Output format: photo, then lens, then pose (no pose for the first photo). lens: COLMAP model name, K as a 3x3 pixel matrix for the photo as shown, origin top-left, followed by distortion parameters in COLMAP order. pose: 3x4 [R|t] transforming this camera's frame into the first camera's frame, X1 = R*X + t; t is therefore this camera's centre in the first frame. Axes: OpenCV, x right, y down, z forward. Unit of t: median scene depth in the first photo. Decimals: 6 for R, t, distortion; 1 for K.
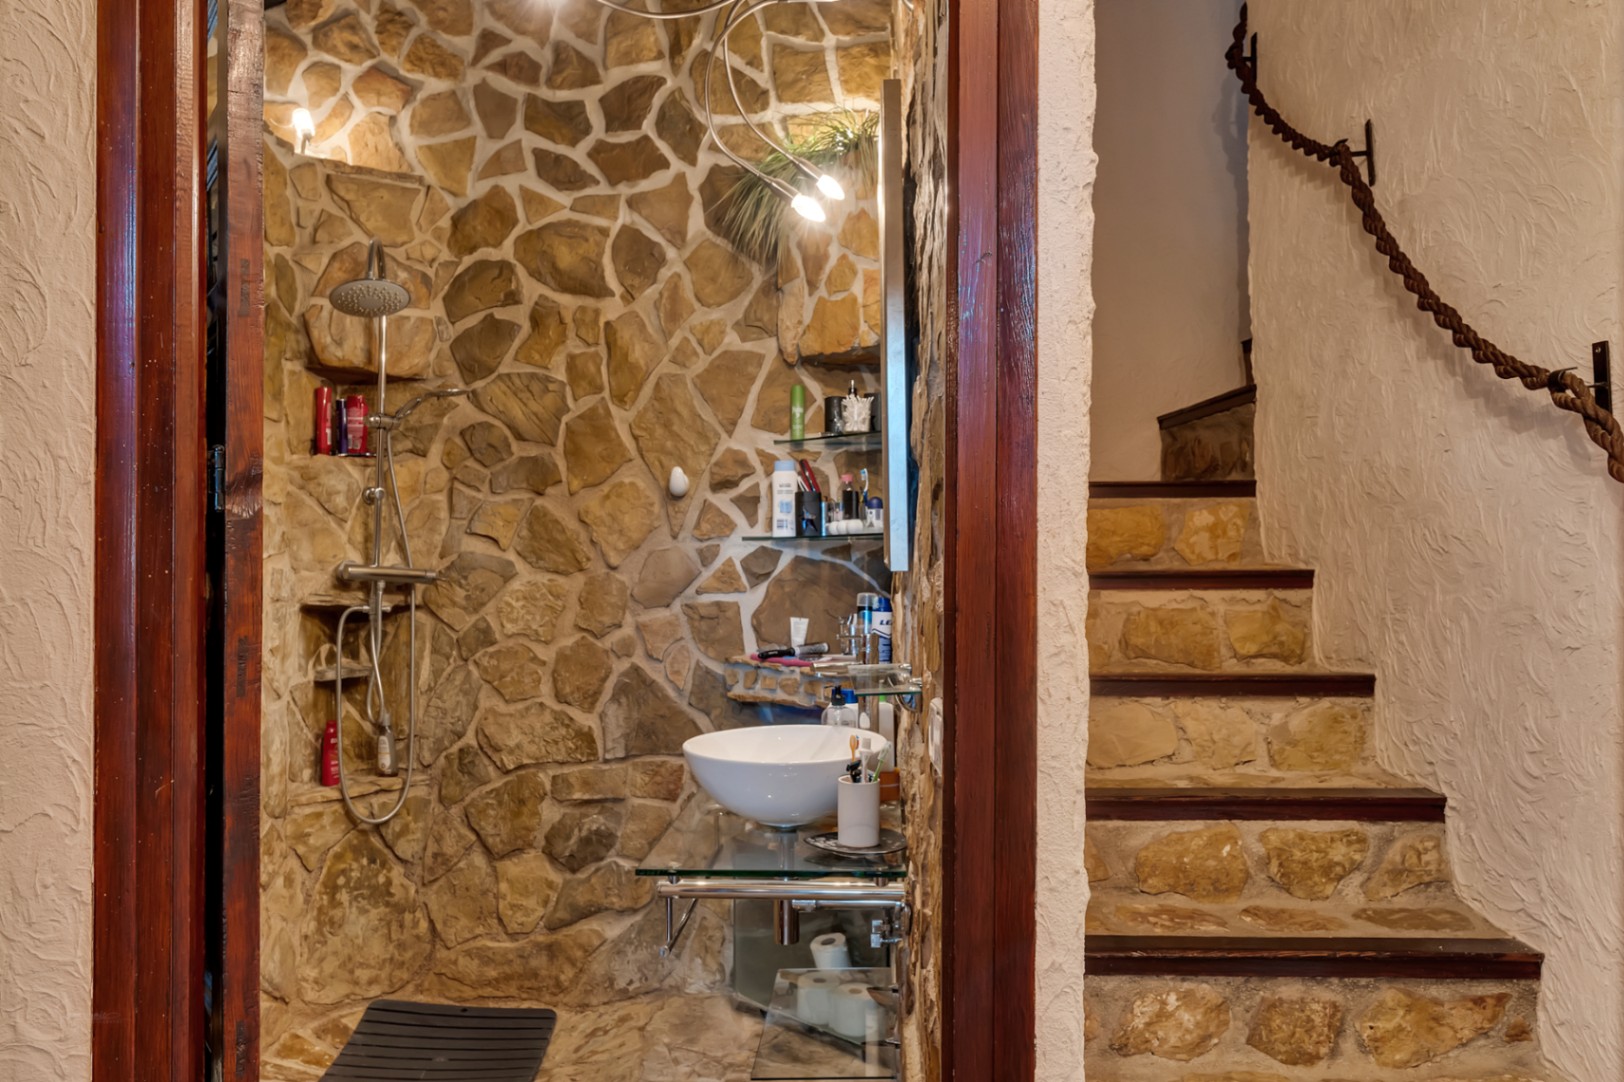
lens RADIAL K [[903.7, 0, 812.0], [0, 903.7, 541.0], [0, 0, 1]] dist [-0.000740, -0.000707]
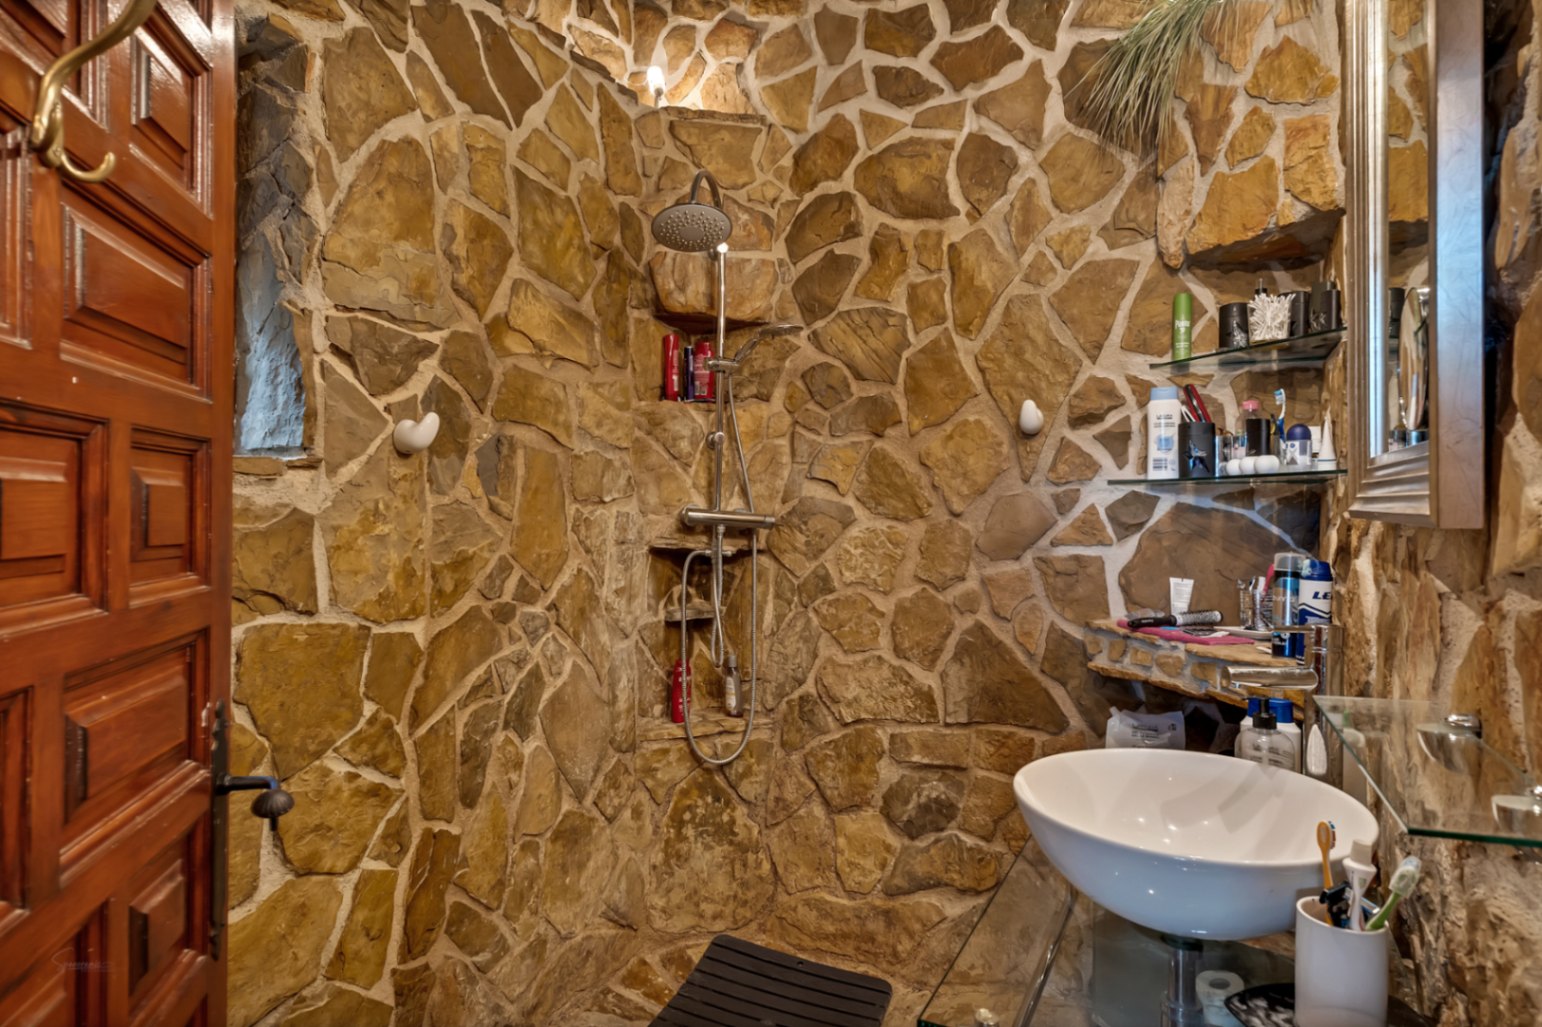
lens RADIAL K [[858.1, 0, 771.0], [0, 858.1, 513.5], [0, 0, 1]] dist [-0.000740, -0.000707]
pose [[0.900545, 0.011015, -0.434624, -0.012395], [0.001393, 0.999601, 0.028221, 0.003800], [0.434762, -0.026019, 0.900170, 0.143606]]
